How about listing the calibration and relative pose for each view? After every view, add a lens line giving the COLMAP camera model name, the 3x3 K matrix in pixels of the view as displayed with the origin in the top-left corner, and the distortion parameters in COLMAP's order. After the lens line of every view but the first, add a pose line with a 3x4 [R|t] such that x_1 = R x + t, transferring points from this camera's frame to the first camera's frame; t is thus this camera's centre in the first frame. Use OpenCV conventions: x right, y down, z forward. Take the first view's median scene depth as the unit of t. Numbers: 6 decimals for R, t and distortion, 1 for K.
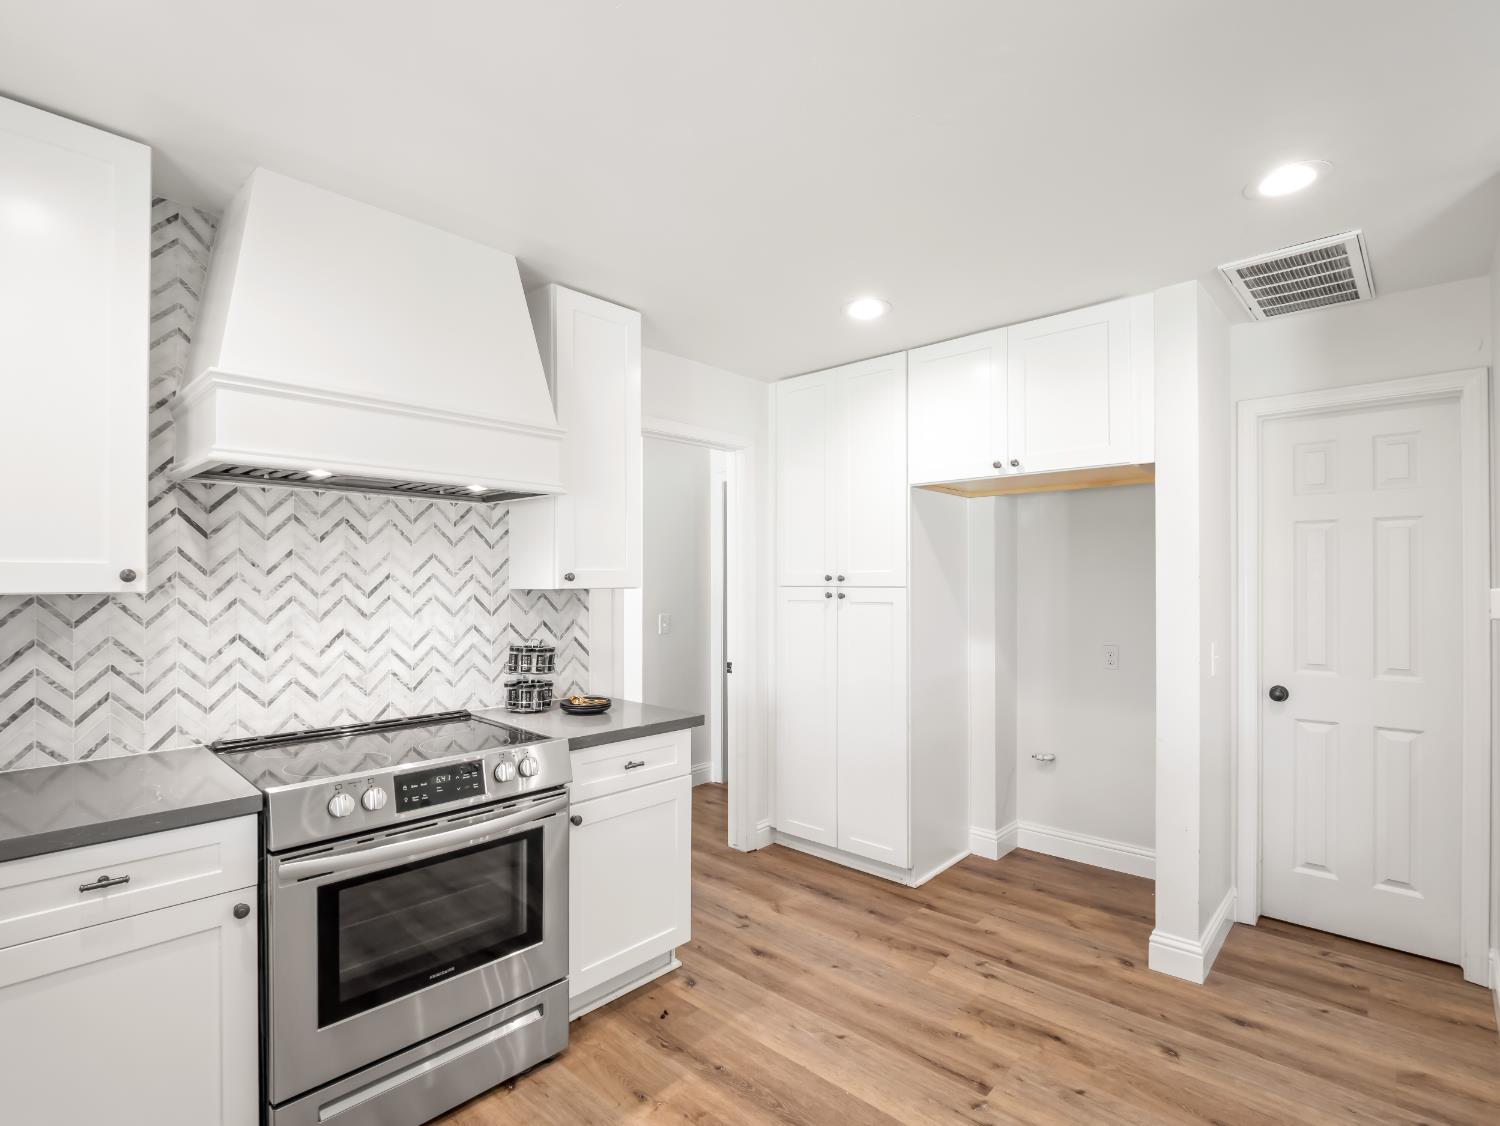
lens RADIAL K [[730.8, 0, 745.6], [0, 730.8, 577.0], [0, 0, 1]] dist [-0.003405, -0.009517]
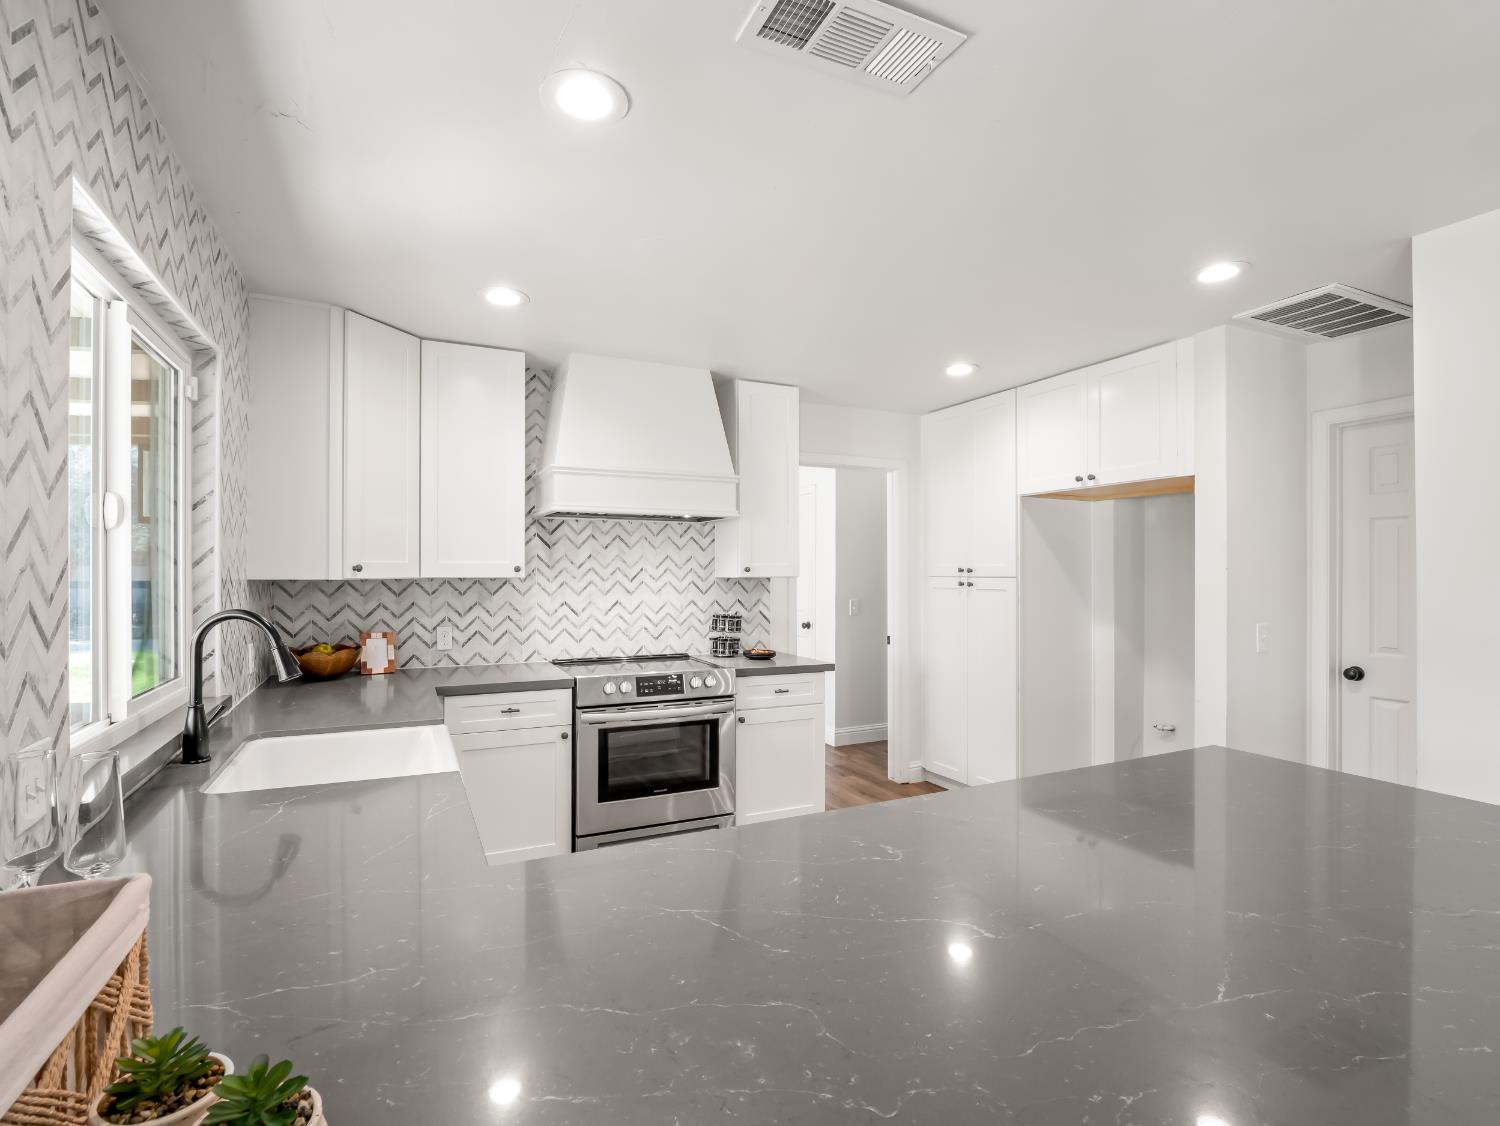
lens RADIAL K [[730.6, 0, 741.0], [0, 730.6, 570.1], [0, 0, 1]] dist [0.001023, -0.000314]
pose [[0.929888, -0.001647, -0.367839, 0.345479], [0.001474, 0.999999, -0.000752, 0.002694], [0.367839, 0.000157, 0.929889, -0.481248]]
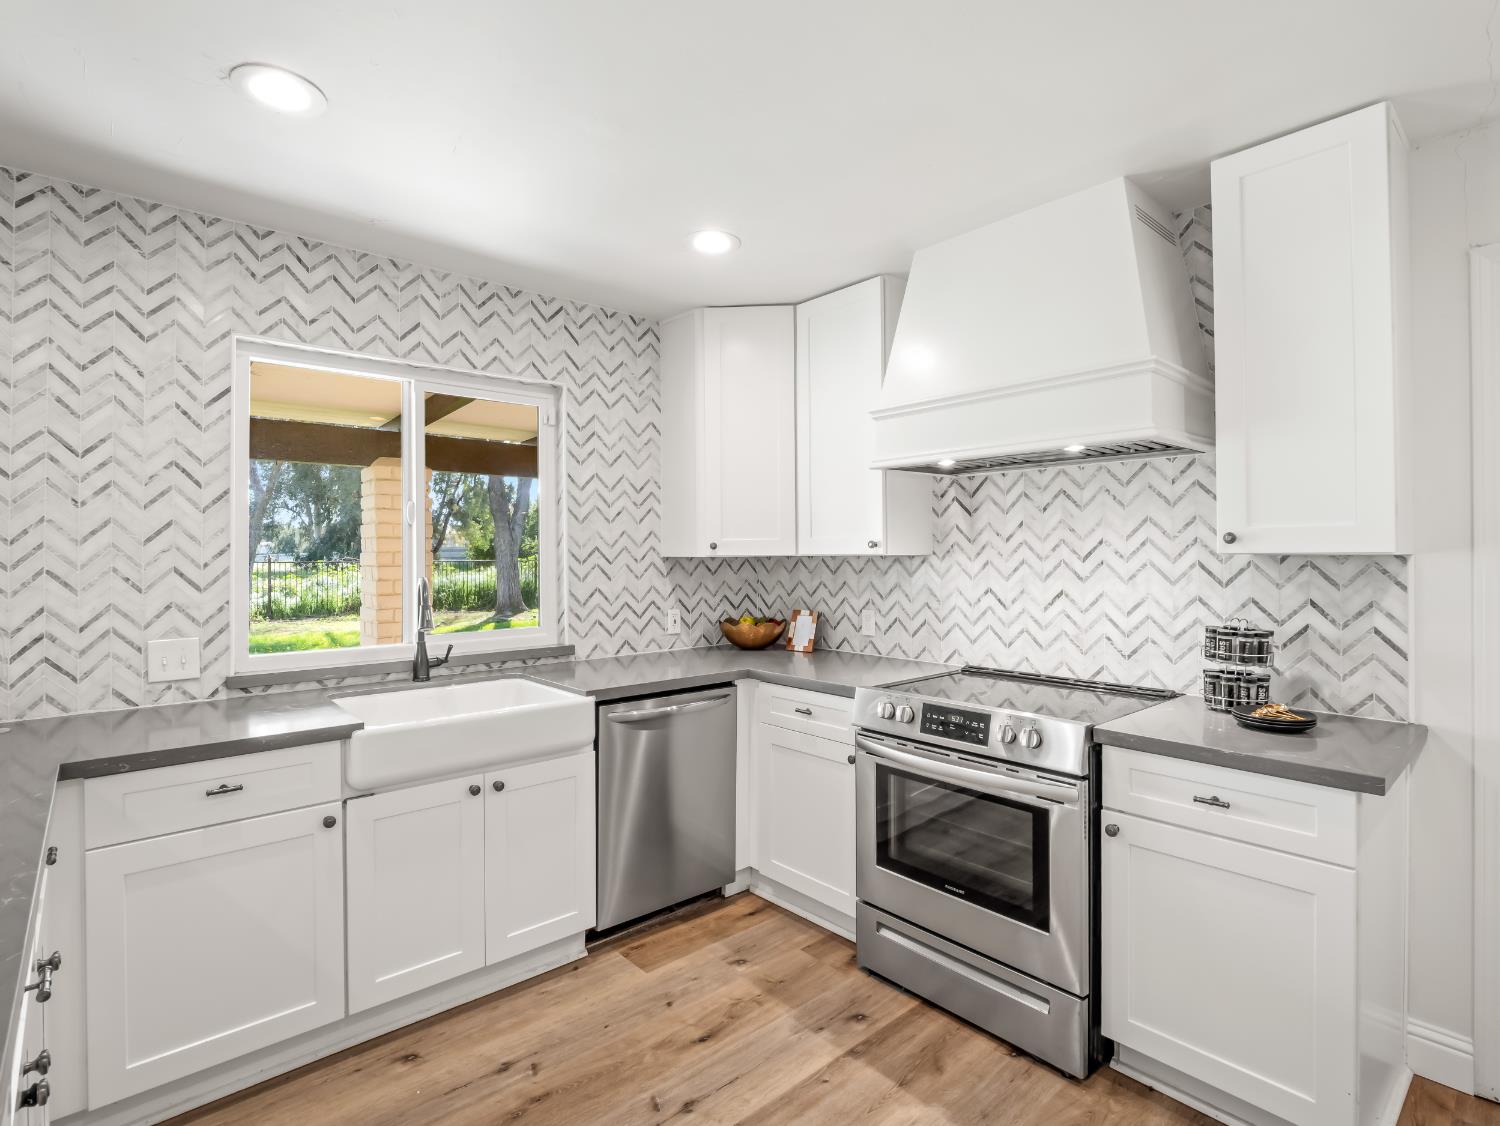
lens RADIAL K [[751.6, 0, 747.9], [0, 751.6, 548.7], [0, 0, 1]] dist [-0.001087, -0.009853]
pose [[-0.097718, -0.007562, -0.995185, 0.634906], [0.008778, 0.999926, -0.008460, 0.014466], [0.995175, -0.009562, -0.097644, 0.643239]]
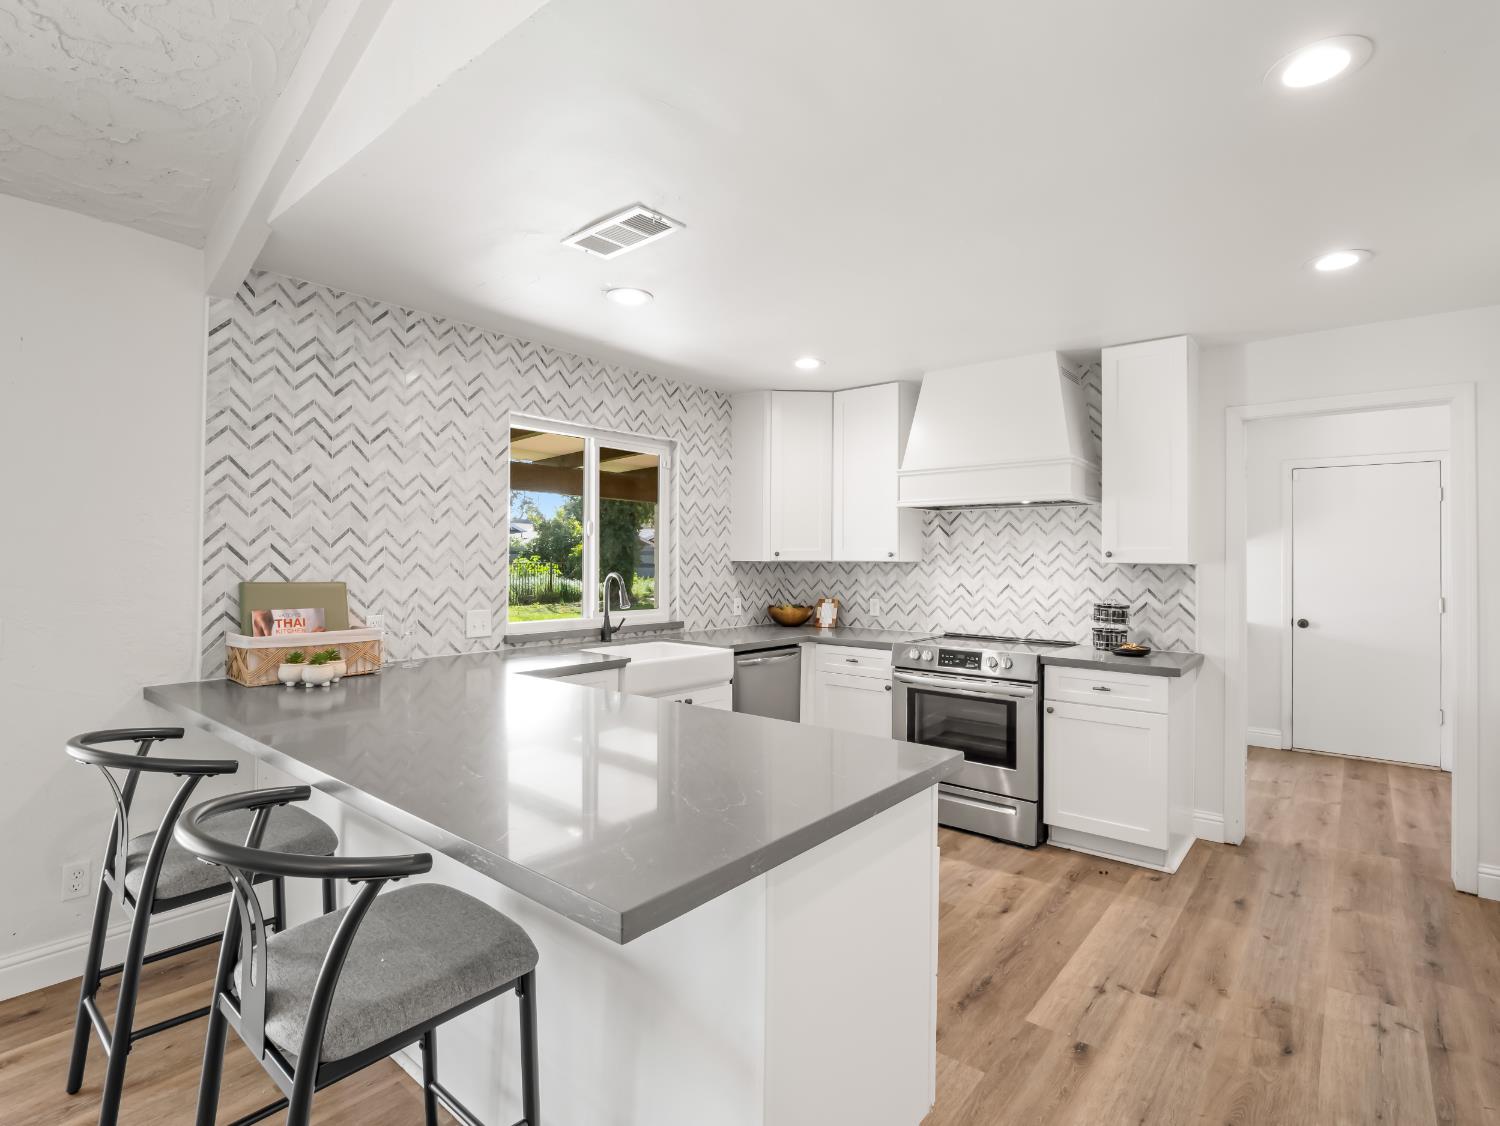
lens RADIAL K [[747.8, 0, 744.9], [0, 747.8, 551.9], [0, 0, 1]] dist [0.000235, -0.001049]
pose [[0.057165, -0.012468, -0.998287, 1.269358], [-0.003710, 0.999912, -0.012701, 0.017641], [0.998358, 0.004430, 0.057114, 0.245615]]
